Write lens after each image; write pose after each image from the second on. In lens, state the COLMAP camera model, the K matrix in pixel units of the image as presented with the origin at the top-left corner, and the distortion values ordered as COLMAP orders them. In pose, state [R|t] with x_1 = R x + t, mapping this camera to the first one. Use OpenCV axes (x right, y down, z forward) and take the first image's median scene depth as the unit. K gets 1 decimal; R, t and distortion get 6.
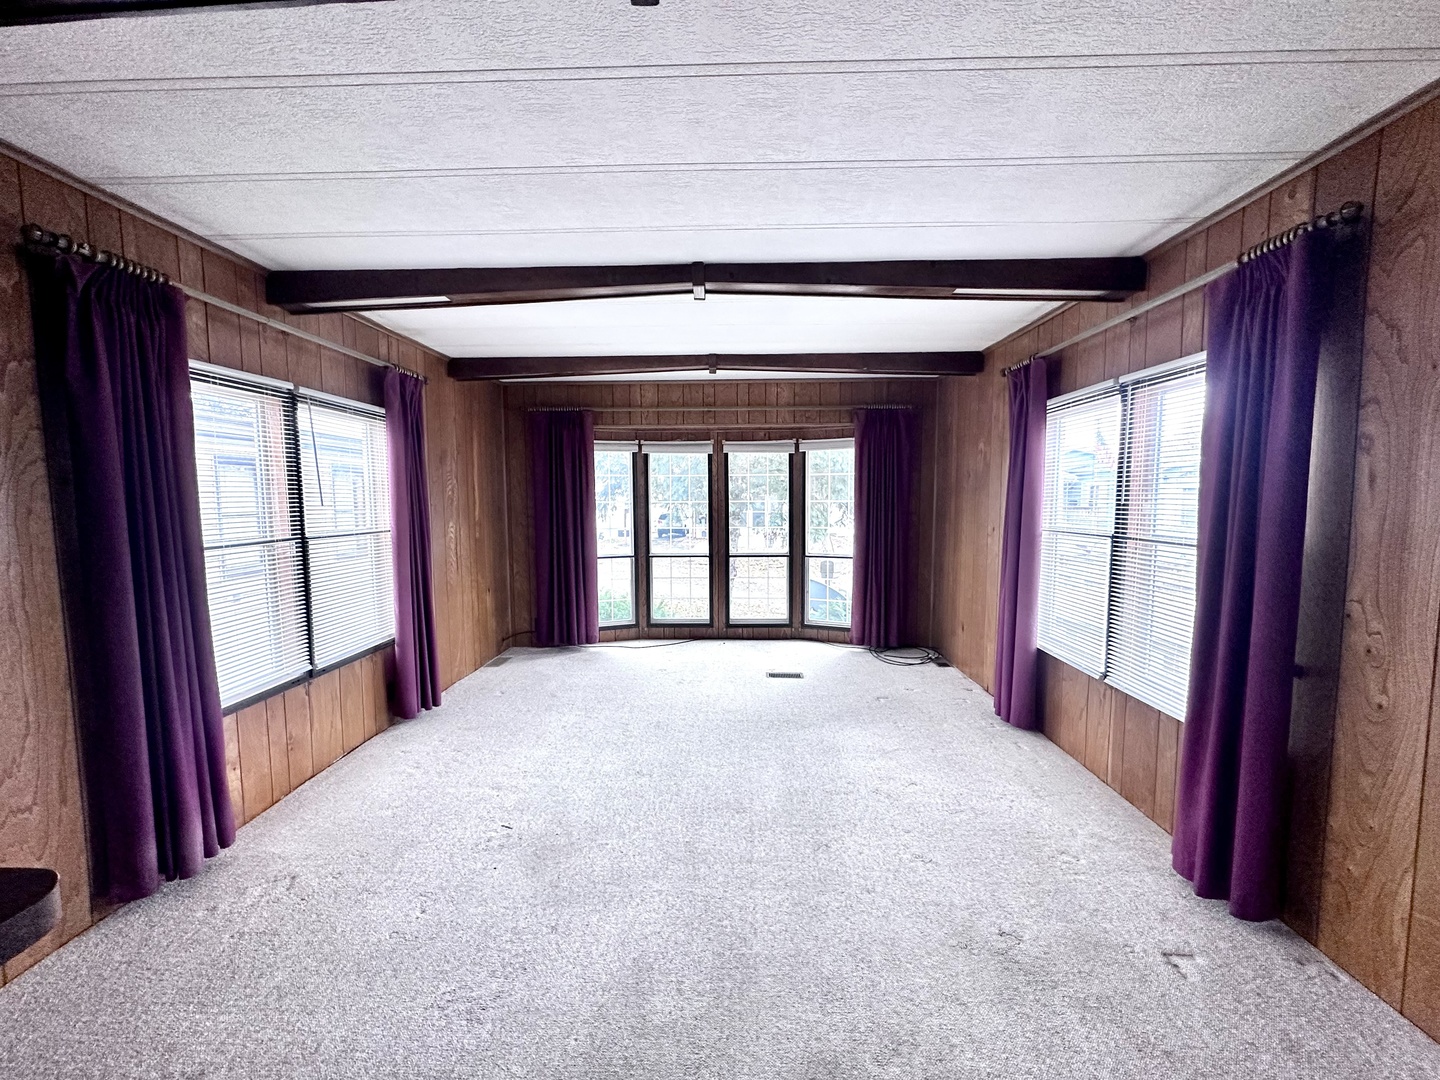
lens RADIAL K [[571.8, 0, 720.9], [0, 571.8, 539.6], [0, 0, 1]] dist [-0.003189, 0.000304]
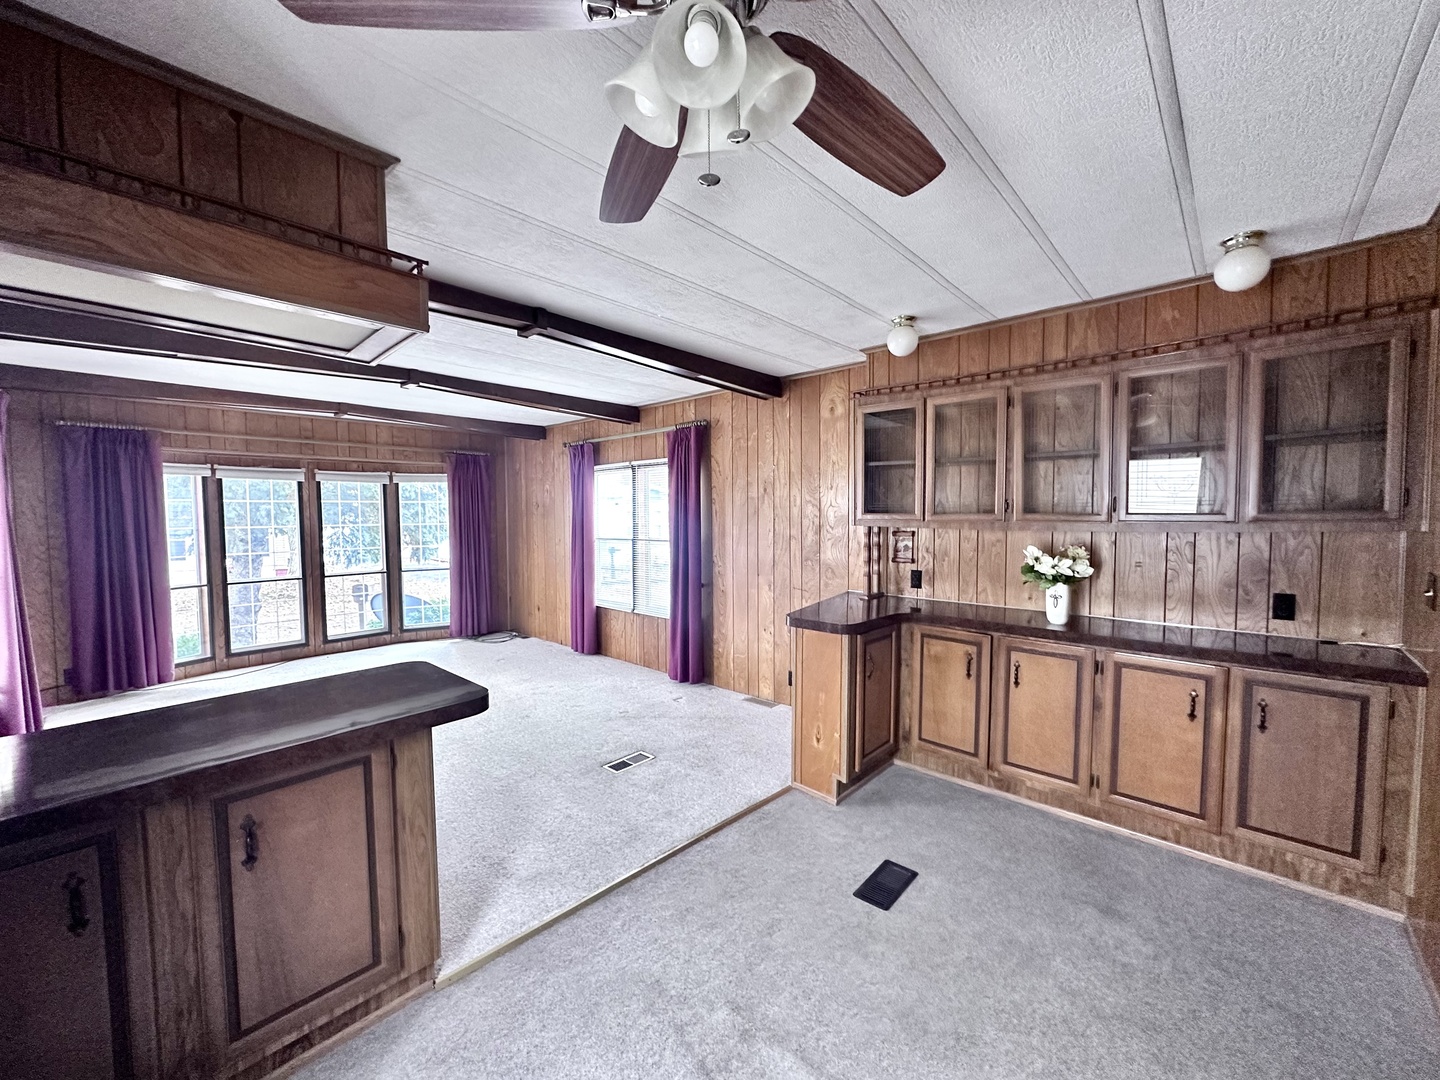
lens RADIAL K [[571.8, 0, 720.5], [0, 571.8, 539.9], [0, 0, 1]] dist [-0.003189, 0.000304]
pose [[0.657045, -0.036224, 0.752981, -0.490495], [0.063321, 0.997967, -0.007243, 0.023928], [-0.751188, 0.052438, 0.658003, -0.436881]]
